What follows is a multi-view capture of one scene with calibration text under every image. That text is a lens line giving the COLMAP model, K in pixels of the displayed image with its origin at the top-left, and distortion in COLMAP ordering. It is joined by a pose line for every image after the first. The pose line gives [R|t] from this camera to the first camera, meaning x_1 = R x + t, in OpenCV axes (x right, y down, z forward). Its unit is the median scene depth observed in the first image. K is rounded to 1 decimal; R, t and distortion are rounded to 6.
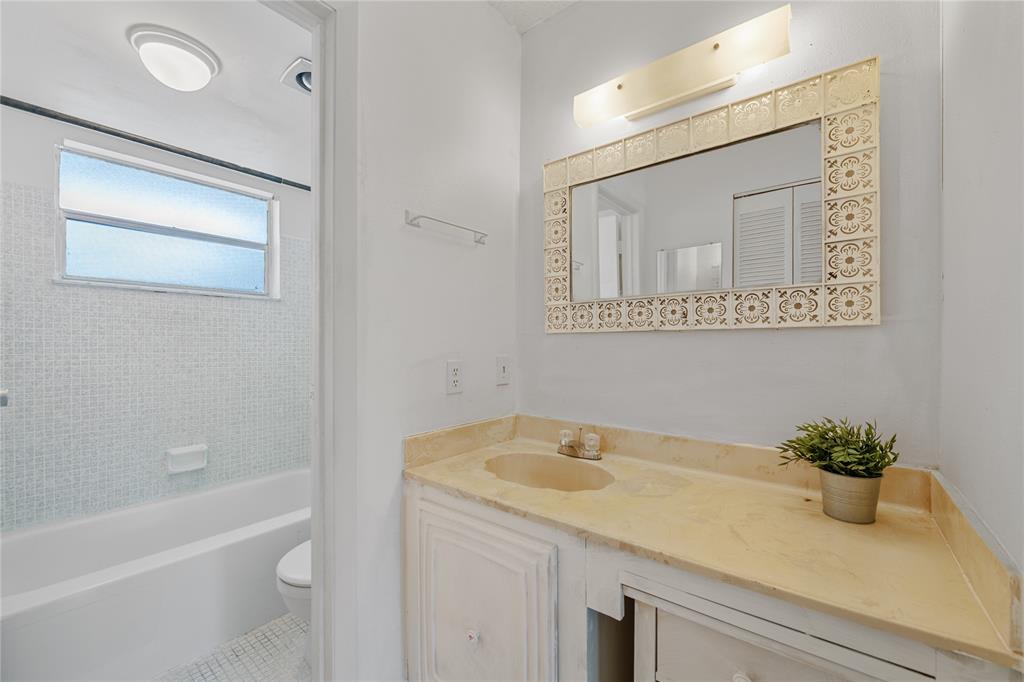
lens RADIAL K [[413.5, 0, 522.2], [0, 413.5, 350.2], [0, 0, 1]] dist [-0.002551, -0.000265]
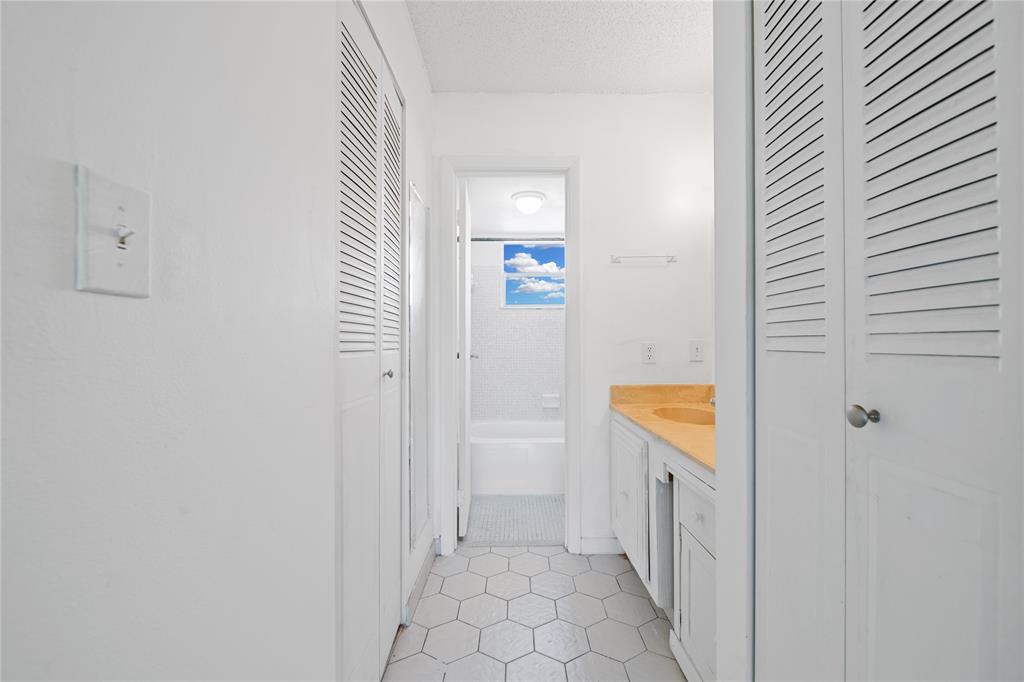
lens RADIAL K [[413.5, 0, 522.2], [0, 413.5, 350.2], [0, 0, 1]] dist [-0.002551, -0.000265]
pose [[0.646098, 0.013793, -0.763130, 0.791005], [-0.004918, 0.999891, 0.013909, 0.039467], [0.763239, -0.005234, 0.646095, -0.407068]]
